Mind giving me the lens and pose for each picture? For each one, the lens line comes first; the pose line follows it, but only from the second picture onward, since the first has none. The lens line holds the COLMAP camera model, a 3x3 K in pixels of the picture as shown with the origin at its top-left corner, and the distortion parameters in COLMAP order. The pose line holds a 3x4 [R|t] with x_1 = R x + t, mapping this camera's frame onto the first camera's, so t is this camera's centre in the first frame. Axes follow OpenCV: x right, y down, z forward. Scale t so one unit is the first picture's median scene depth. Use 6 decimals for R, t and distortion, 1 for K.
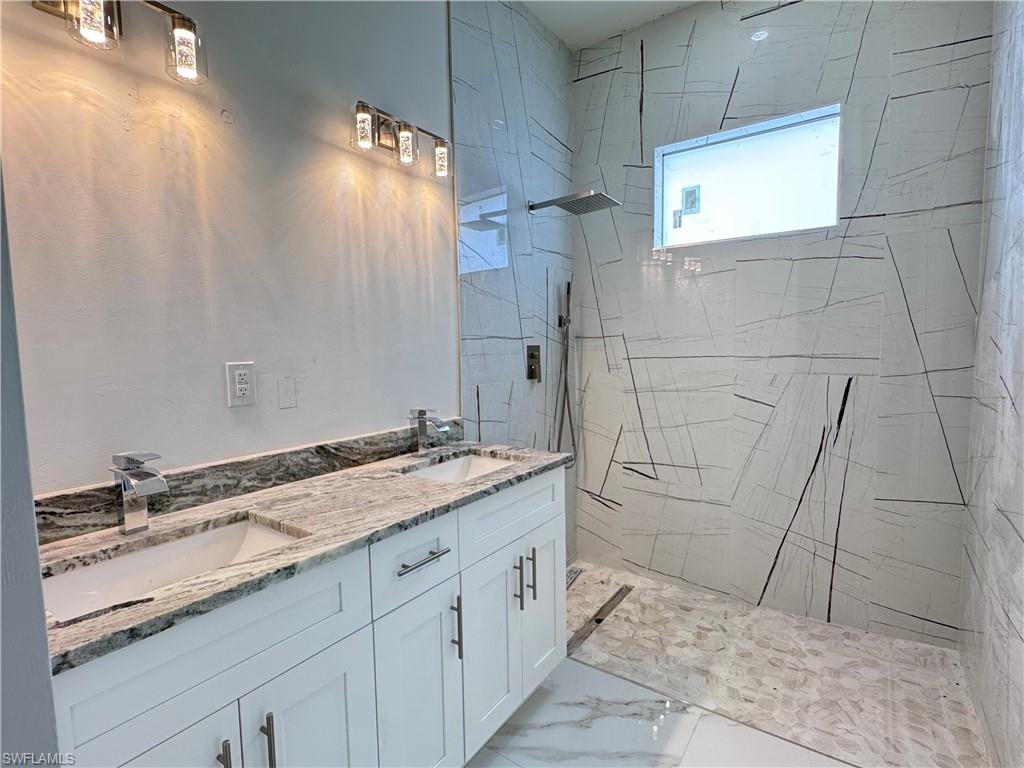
lens RADIAL K [[505.7, 0, 512.0], [0, 505.7, 384.0], [0, 0, 1]] dist [-0.000432, -0.000310]
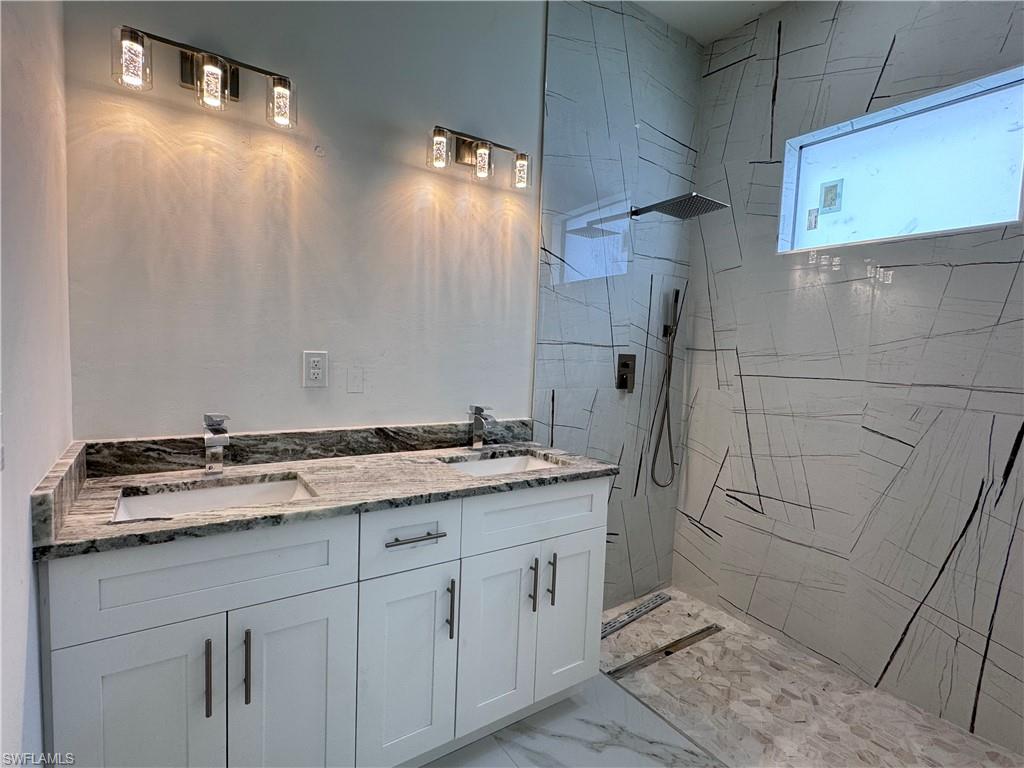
lens RADIAL K [[505.7, 0, 512.0], [0, 505.7, 384.0], [0, 0, 1]] dist [-0.000432, -0.000310]
pose [[0.933263, 0.078249, -0.350566, 0.219963], [-0.082787, 0.996565, 0.002049, -0.003971], [0.349522, 0.027110, 0.936536, 0.017760]]
